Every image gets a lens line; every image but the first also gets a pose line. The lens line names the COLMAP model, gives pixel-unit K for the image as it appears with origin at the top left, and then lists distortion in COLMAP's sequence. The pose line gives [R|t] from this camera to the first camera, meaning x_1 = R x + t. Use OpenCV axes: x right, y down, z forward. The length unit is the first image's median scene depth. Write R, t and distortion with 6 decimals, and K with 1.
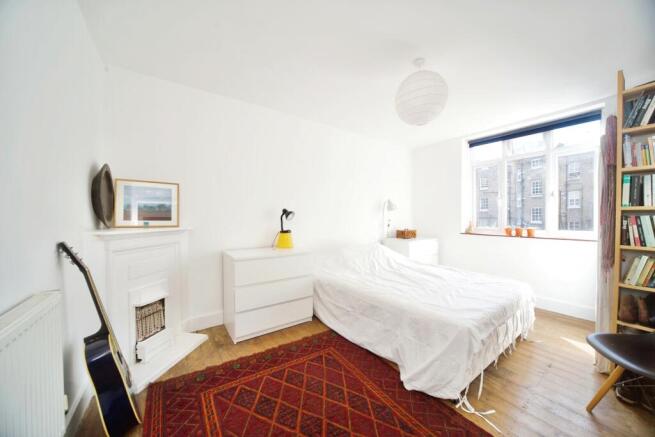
lens RADIAL K [[239.6, 0, 327.5], [0, 239.6, 218.5], [0, 0, 1]] dist [-0.001343, 0.000053]
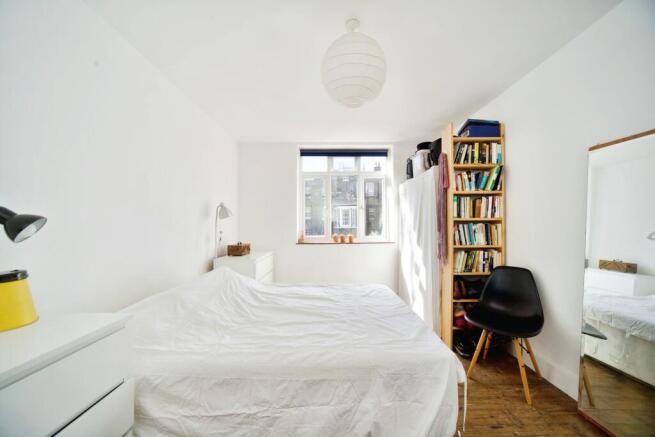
lens RADIAL K [[239.6, 0, 327.5], [0, 239.6, 218.5], [0, 0, 1]] dist [-0.001343, 0.000053]
pose [[0.554516, 0.017284, 0.831994, -0.200691], [0.015155, 0.999409, -0.030863, -0.008210], [-0.832035, 0.029723, 0.553926, 0.457412]]
